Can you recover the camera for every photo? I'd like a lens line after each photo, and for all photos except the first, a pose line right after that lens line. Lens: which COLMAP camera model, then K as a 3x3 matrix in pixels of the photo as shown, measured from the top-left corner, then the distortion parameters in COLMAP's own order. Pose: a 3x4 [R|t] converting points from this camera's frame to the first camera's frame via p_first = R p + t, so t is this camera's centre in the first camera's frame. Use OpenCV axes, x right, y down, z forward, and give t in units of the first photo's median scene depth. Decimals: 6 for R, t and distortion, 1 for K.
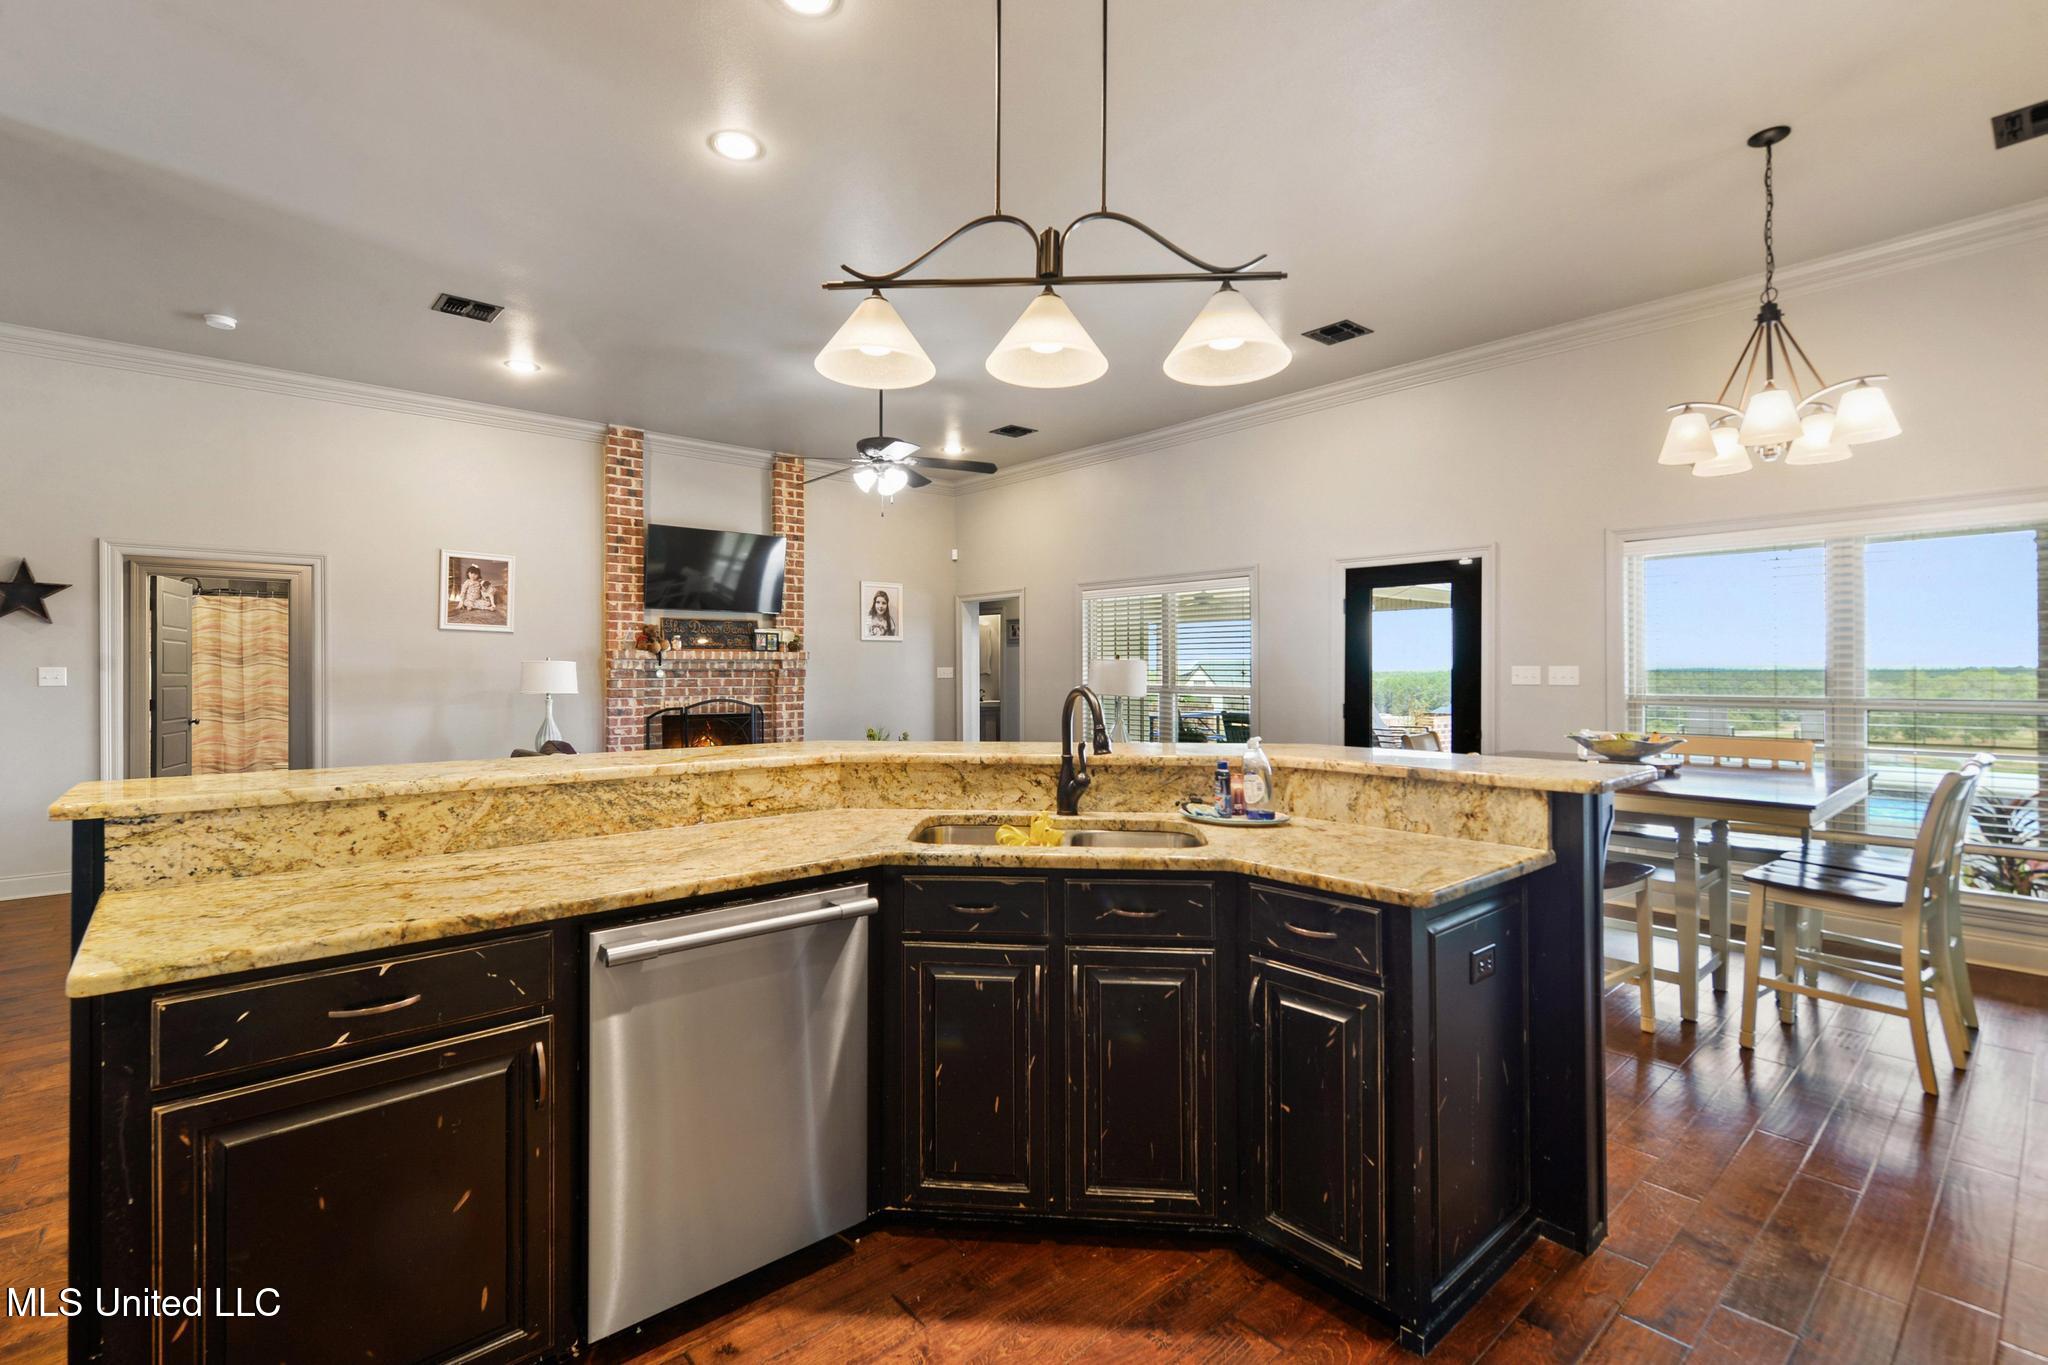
lens RADIAL K [[928.5, 0, 1004.8], [0, 928.5, 665.4], [0, 0, 1]] dist [0.009619, -0.000733]
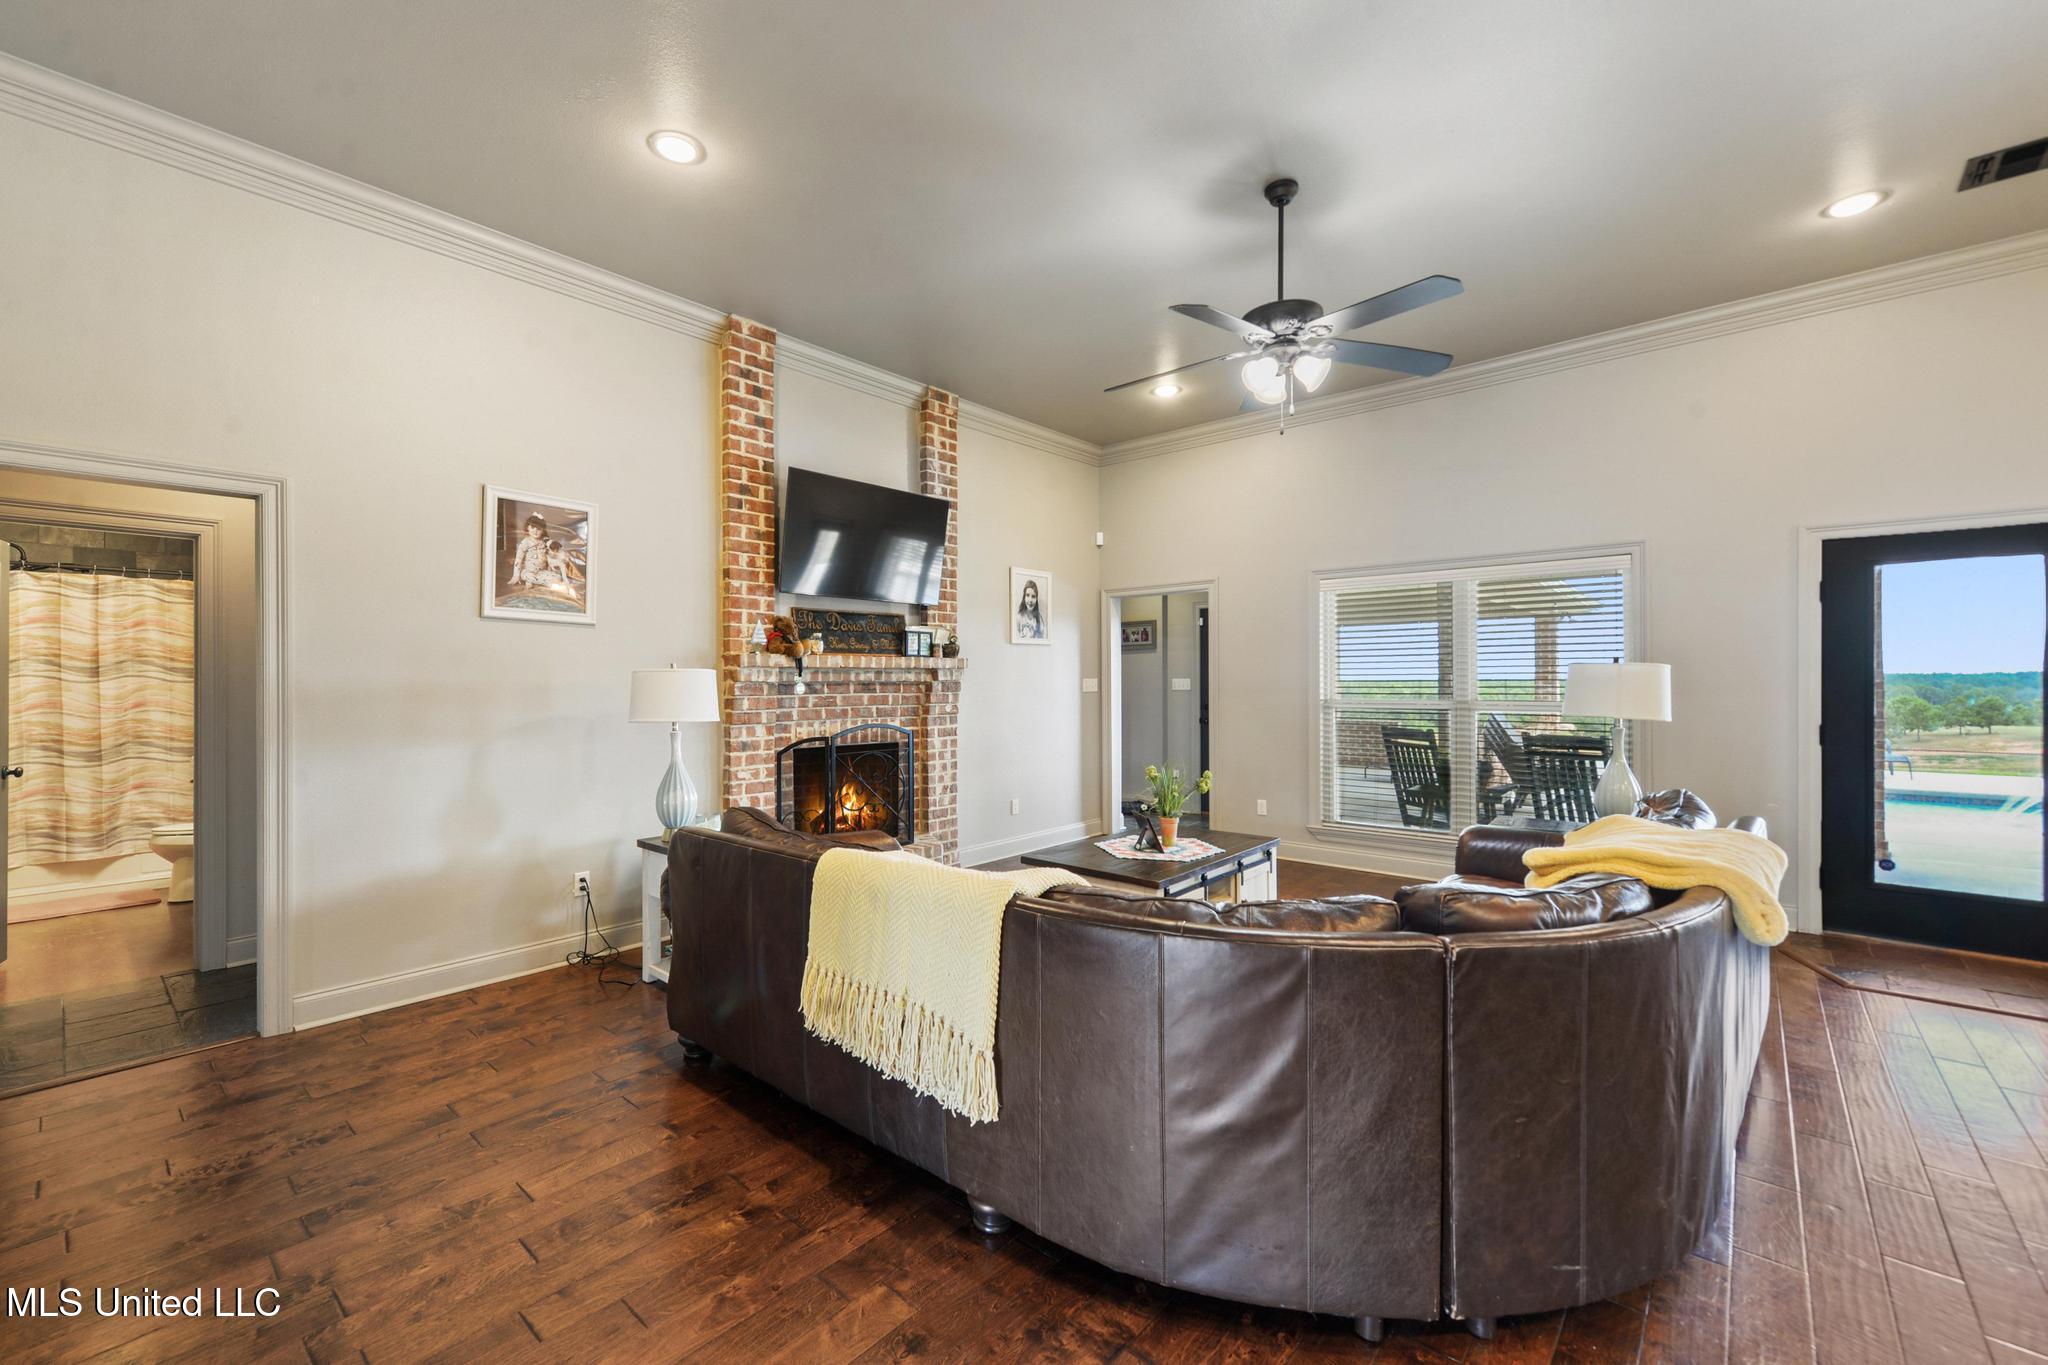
lens RADIAL K [[842.9, 0, 1001.6], [0, 842.9, 673.9], [0, 0, 1]] dist [0.011321, -0.002370]
pose [[0.990189, -0.002862, 0.139703, -0.315136], [0.003442, 0.999986, -0.003910, 0.001201], [-0.139690, 0.004353, 0.990186, 0.370822]]
